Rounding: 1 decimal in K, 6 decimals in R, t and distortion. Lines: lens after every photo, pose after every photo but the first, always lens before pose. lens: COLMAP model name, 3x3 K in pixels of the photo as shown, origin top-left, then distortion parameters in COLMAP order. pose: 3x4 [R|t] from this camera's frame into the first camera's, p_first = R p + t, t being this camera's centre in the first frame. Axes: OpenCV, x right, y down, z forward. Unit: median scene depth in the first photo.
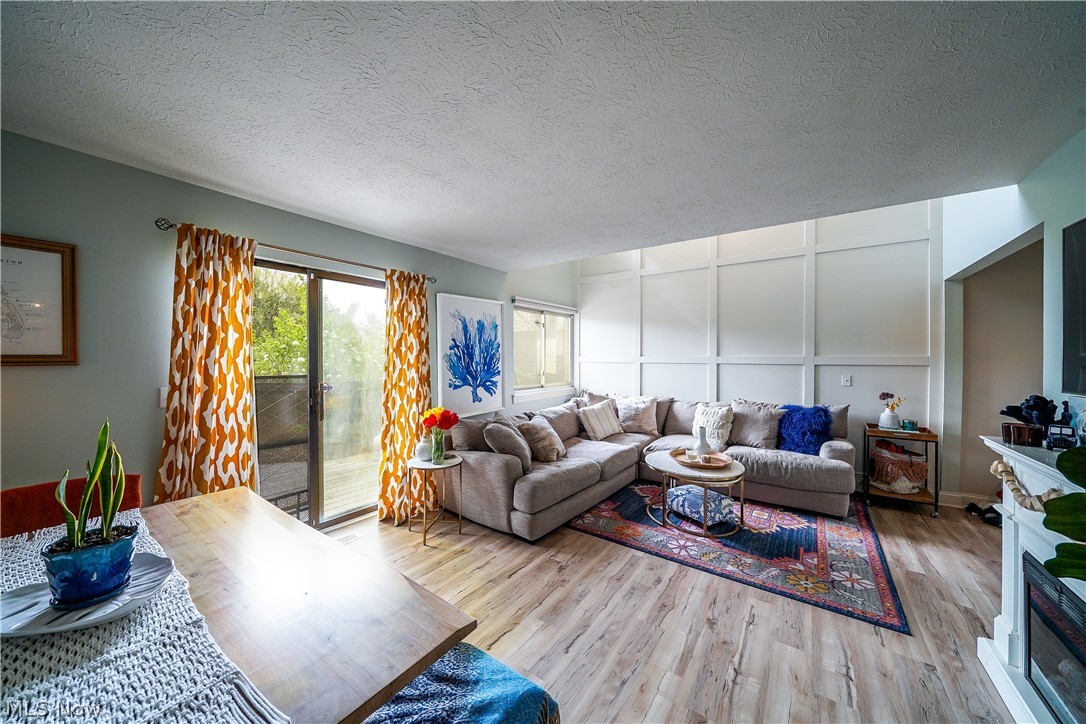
lens RADIAL K [[374.2, 0, 538.0], [0, 374.2, 360.0], [0, 0, 1]] dist [-0.006574, -0.000028]
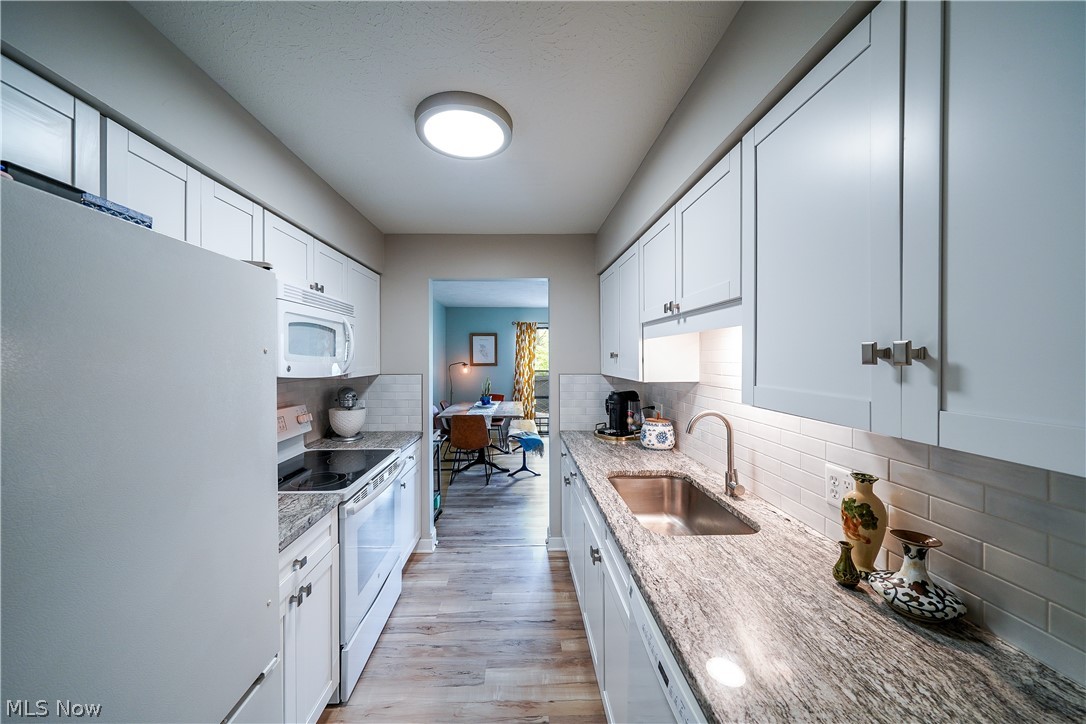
lens RADIAL K [[374.2, 0, 540.4], [0, 374.2, 360.6], [0, 0, 1]] dist [-0.006574, -0.000028]
pose [[0.627497, -0.005164, -0.778602, 0.910113], [0.003417, 0.999987, -0.003879, -0.011227], [0.778612, -0.000226, 0.627506, -0.473336]]
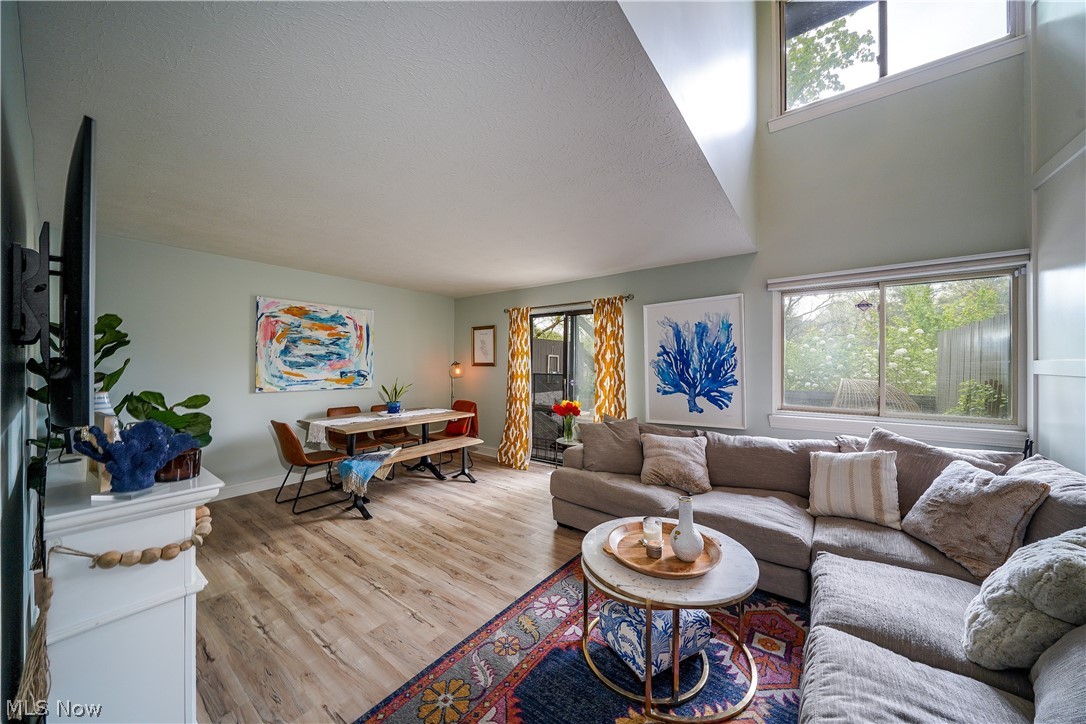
lens RADIAL K [[374.2, 0, 545.5], [0, 374.2, 362.3], [0, 0, 1]] dist [-0.006574, -0.000028]
pose [[-0.012852, -0.007497, -0.999889, 0.809258], [-0.008495, 0.999937, -0.007388, -0.000128], [0.999881, 0.008399, -0.012914, 0.688563]]
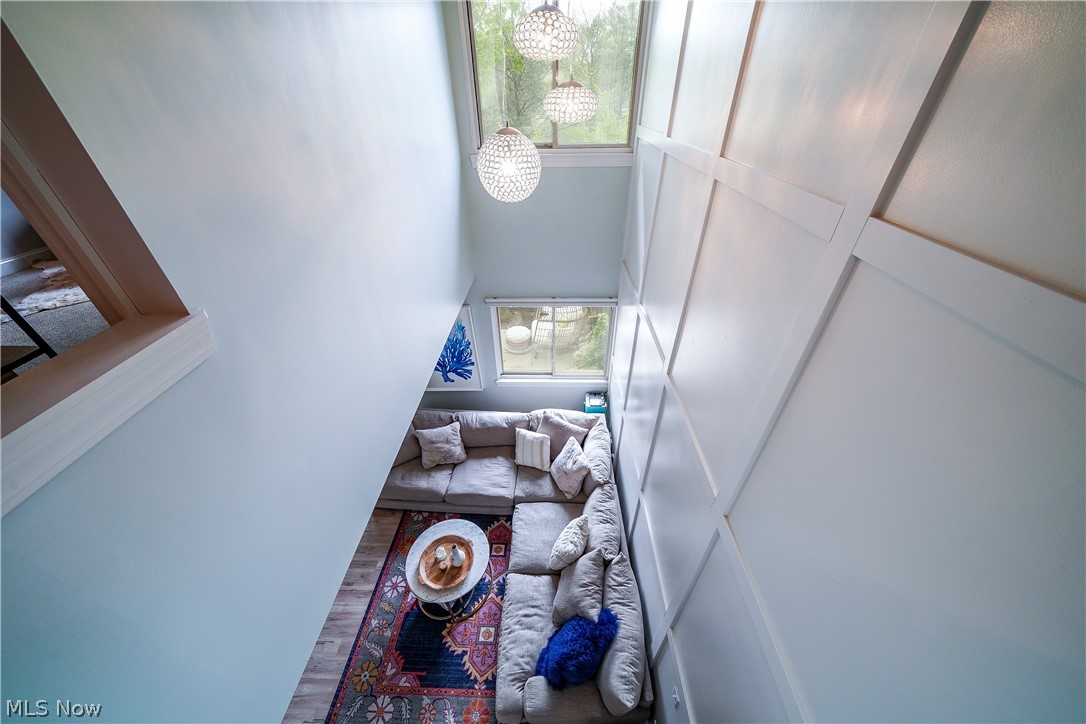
lens RADIAL K [[374.2, 0, 545.9], [0, 374.2, 363.7], [0, 0, 1]] dist [-0.006574, -0.000028]
pose [[0.569391, 0.474939, -0.670989, 0.875450], [0.004469, 0.814422, 0.580256, -0.697753], [0.822055, -0.333391, 0.461602, 0.762888]]
